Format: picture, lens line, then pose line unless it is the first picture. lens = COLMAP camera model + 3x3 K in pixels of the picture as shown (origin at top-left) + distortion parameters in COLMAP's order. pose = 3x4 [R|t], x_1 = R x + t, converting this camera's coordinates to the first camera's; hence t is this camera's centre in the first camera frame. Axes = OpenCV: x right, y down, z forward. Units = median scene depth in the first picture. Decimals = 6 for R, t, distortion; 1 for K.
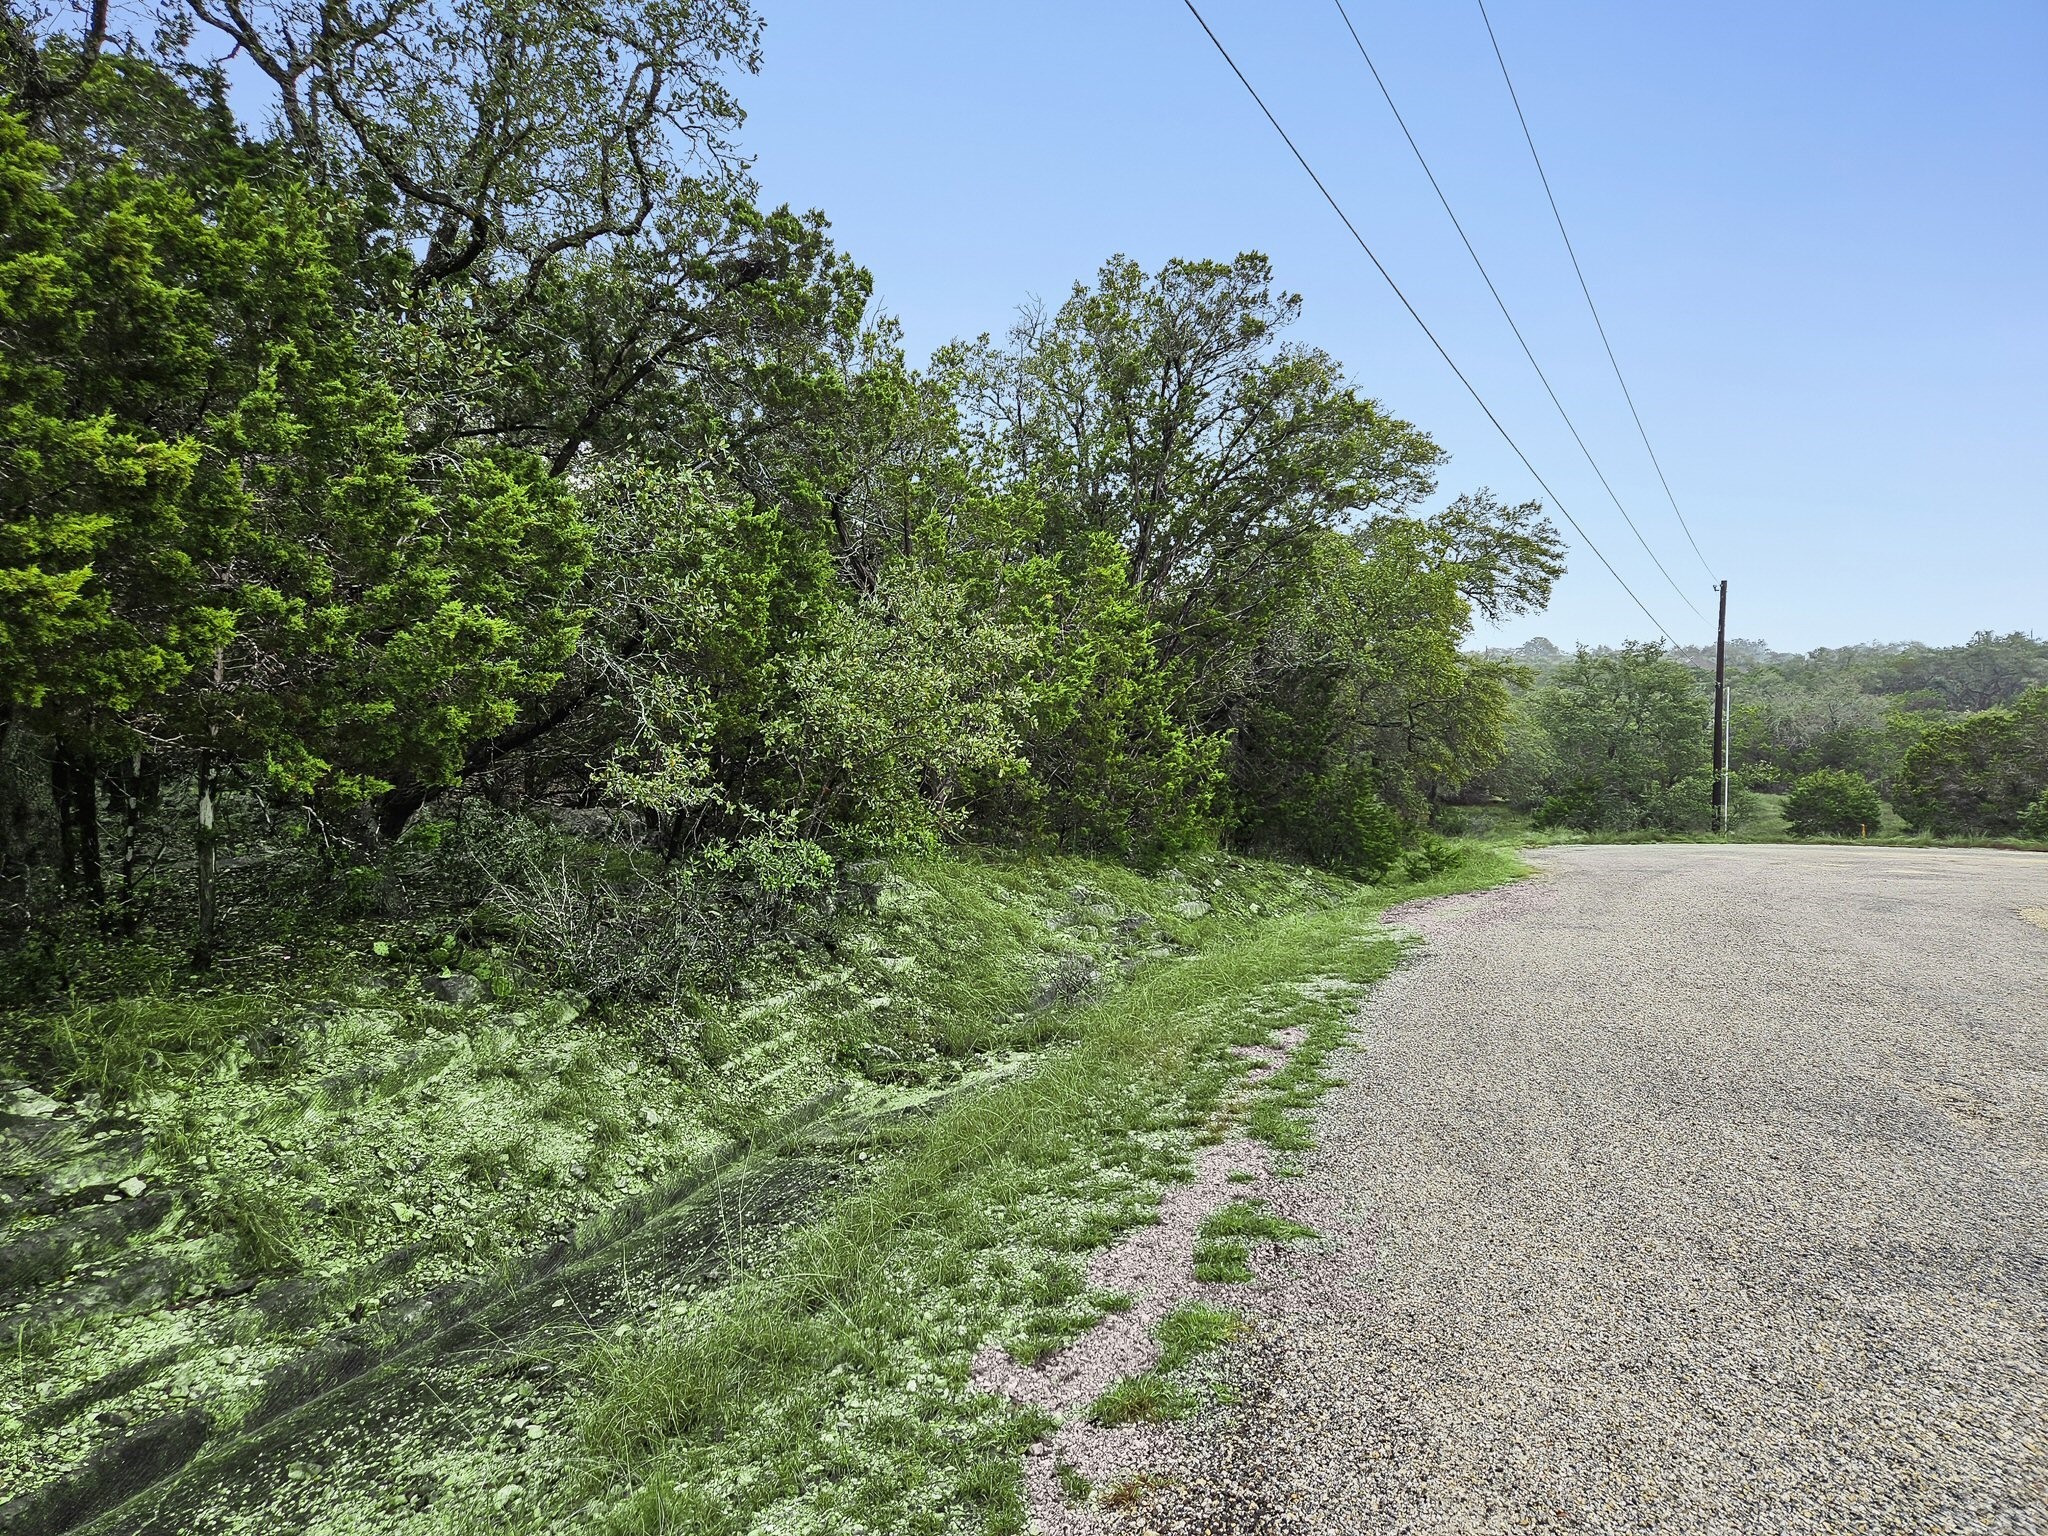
lens RADIAL K [[1371.3, 0, 1028.0], [0, 1371.3, 770.9], [0, 0, 1]] dist [0.083095, -0.063182]
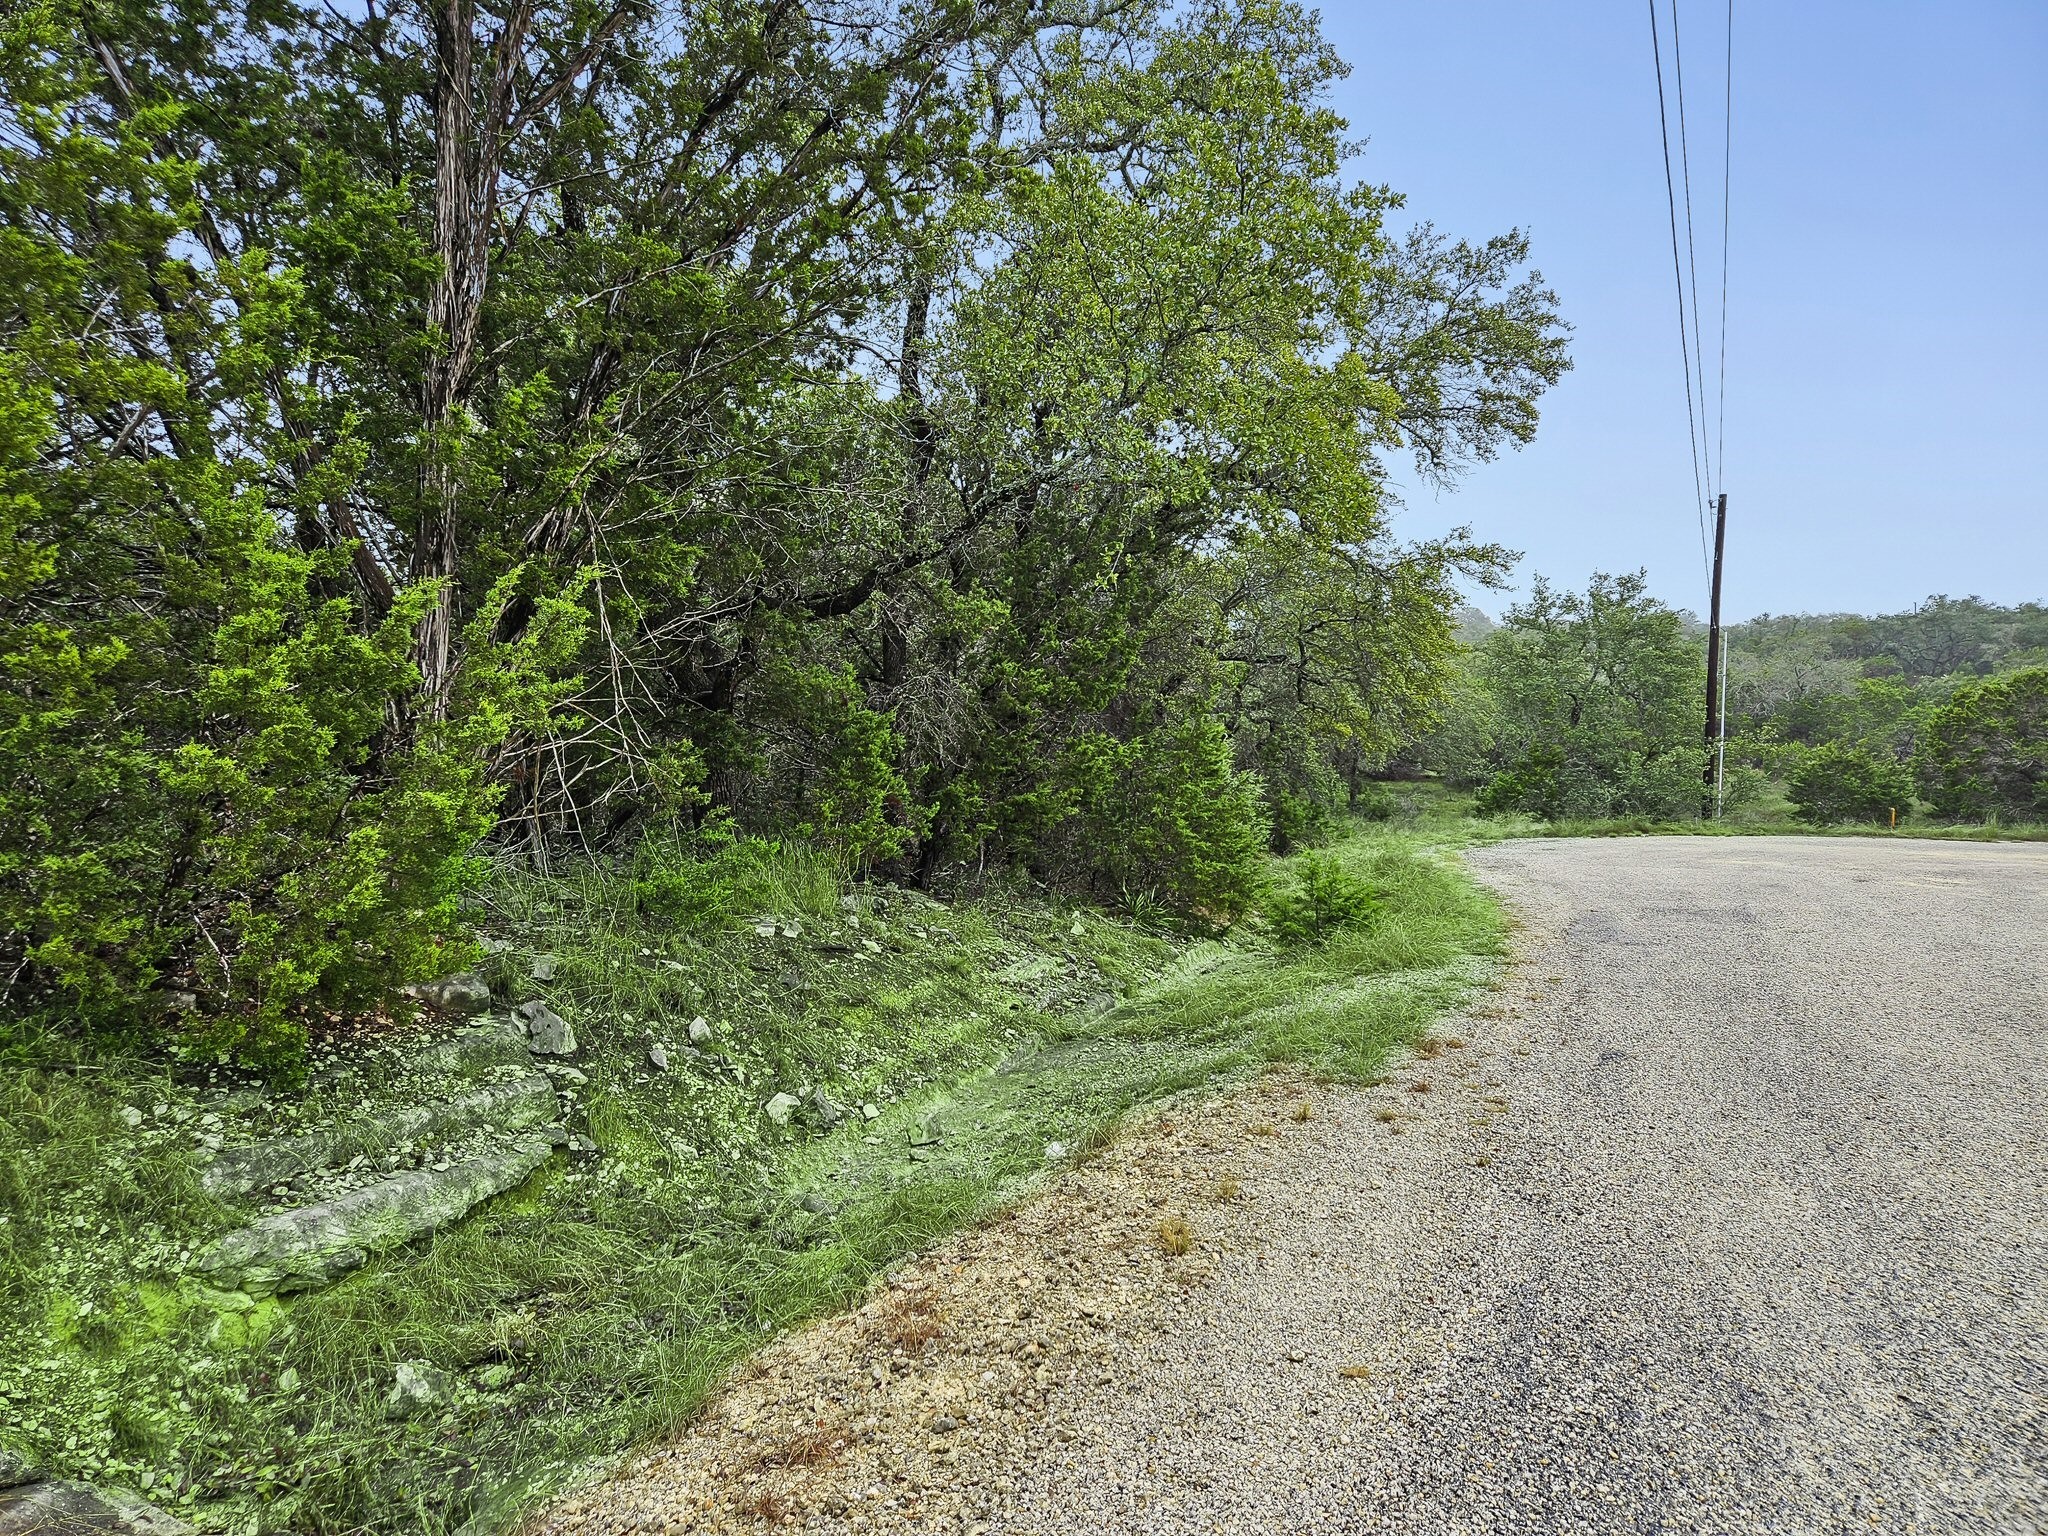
lens RADIAL K [[1371.3, 0, 1021.3], [0, 1371.3, 770.5], [0, 0, 1]] dist [0.083095, -0.063182]
pose [[0.999142, 0.001885, 0.041365, 0.143548], [-0.002729, 0.999789, 0.020377, 0.004486], [-0.041318, -0.020472, 0.998936, 0.441169]]
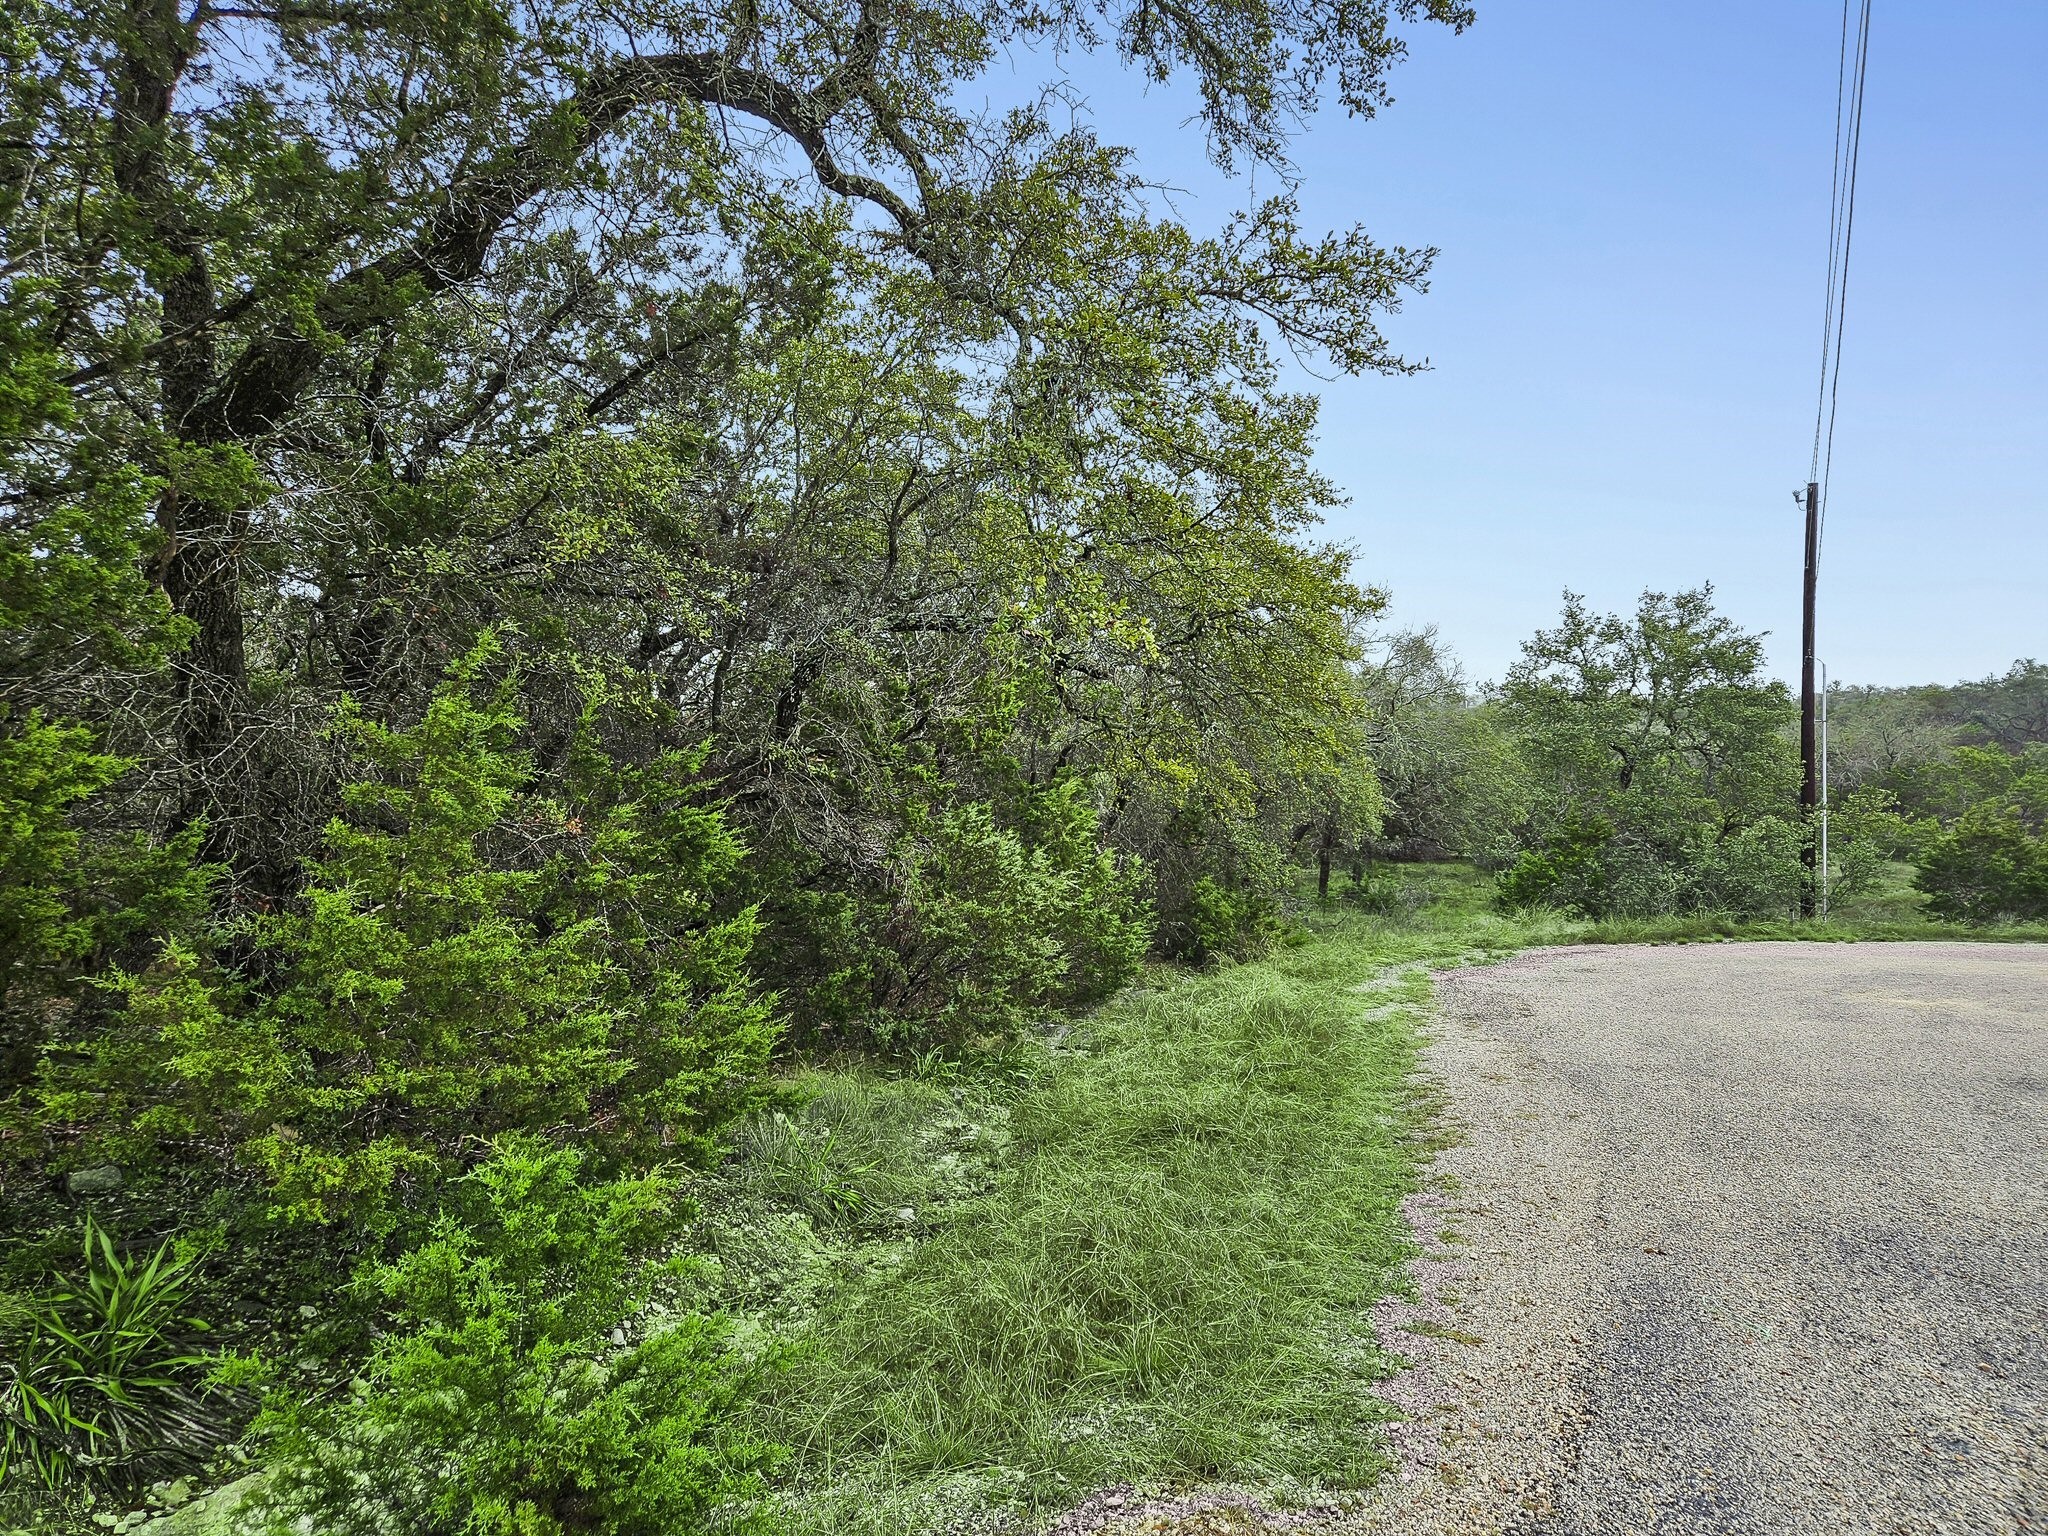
lens RADIAL K [[1371.3, 0, 1032.4], [0, 1371.3, 765.4], [0, 0, 1]] dist [0.083095, -0.063182]
pose [[0.999918, -0.001427, 0.012706, 0.302630], [0.001968, 0.999088, -0.042646, 0.012400], [-0.012634, 0.042668, 0.999009, 0.781942]]
